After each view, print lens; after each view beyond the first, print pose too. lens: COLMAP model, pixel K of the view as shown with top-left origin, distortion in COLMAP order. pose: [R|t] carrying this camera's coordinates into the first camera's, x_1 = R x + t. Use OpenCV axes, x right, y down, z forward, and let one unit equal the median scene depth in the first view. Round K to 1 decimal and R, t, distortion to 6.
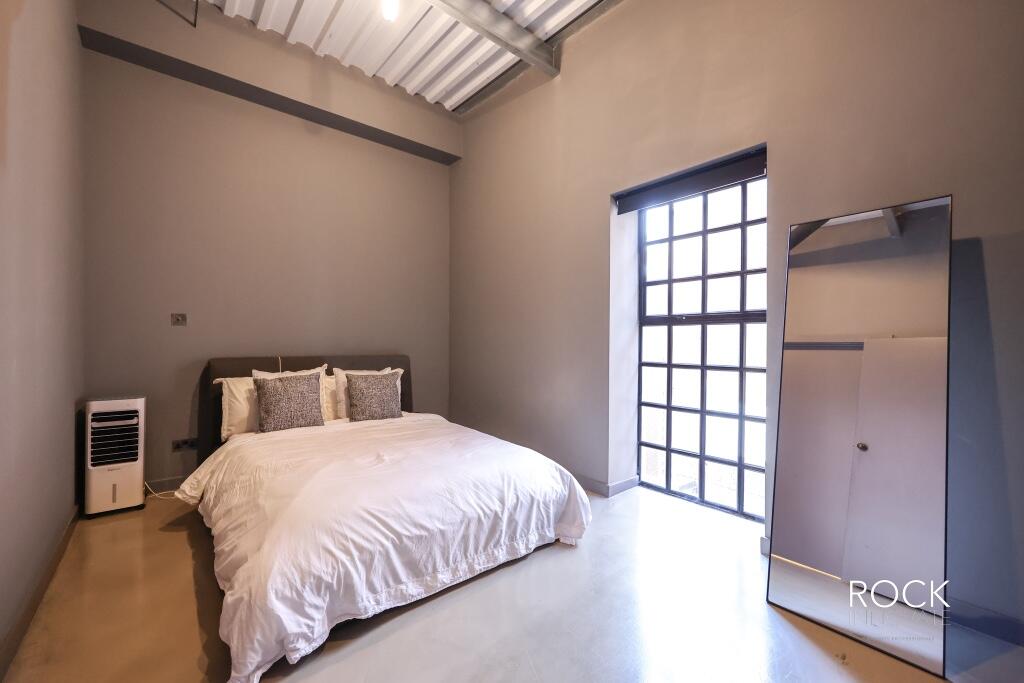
lens RADIAL K [[416.8, 0, 508.8], [0, 416.8, 340.4], [0, 0, 1]] dist [0.015896, -0.001583]
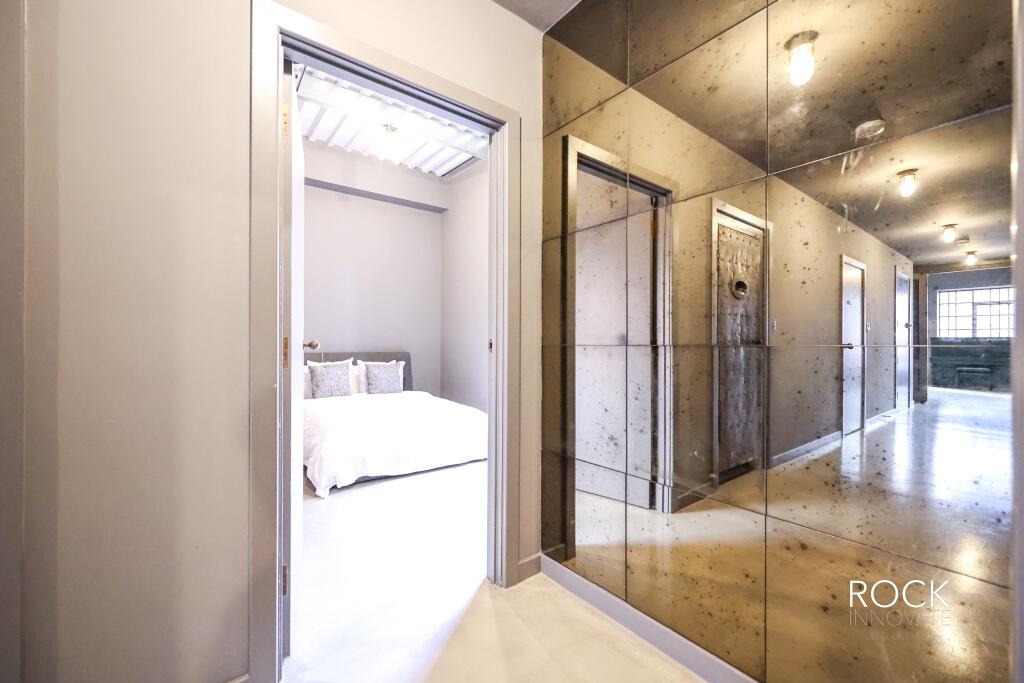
lens RADIAL K [[416.8, 0, 510.6], [0, 416.8, 340.6], [0, 0, 1]] dist [0.015896, -0.001583]
pose [[0.998888, 0.000858, -0.047139, 0.205851], [-0.000781, 0.999998, 0.001641, -0.007733], [0.047140, -0.001602, 0.998887, -0.483752]]
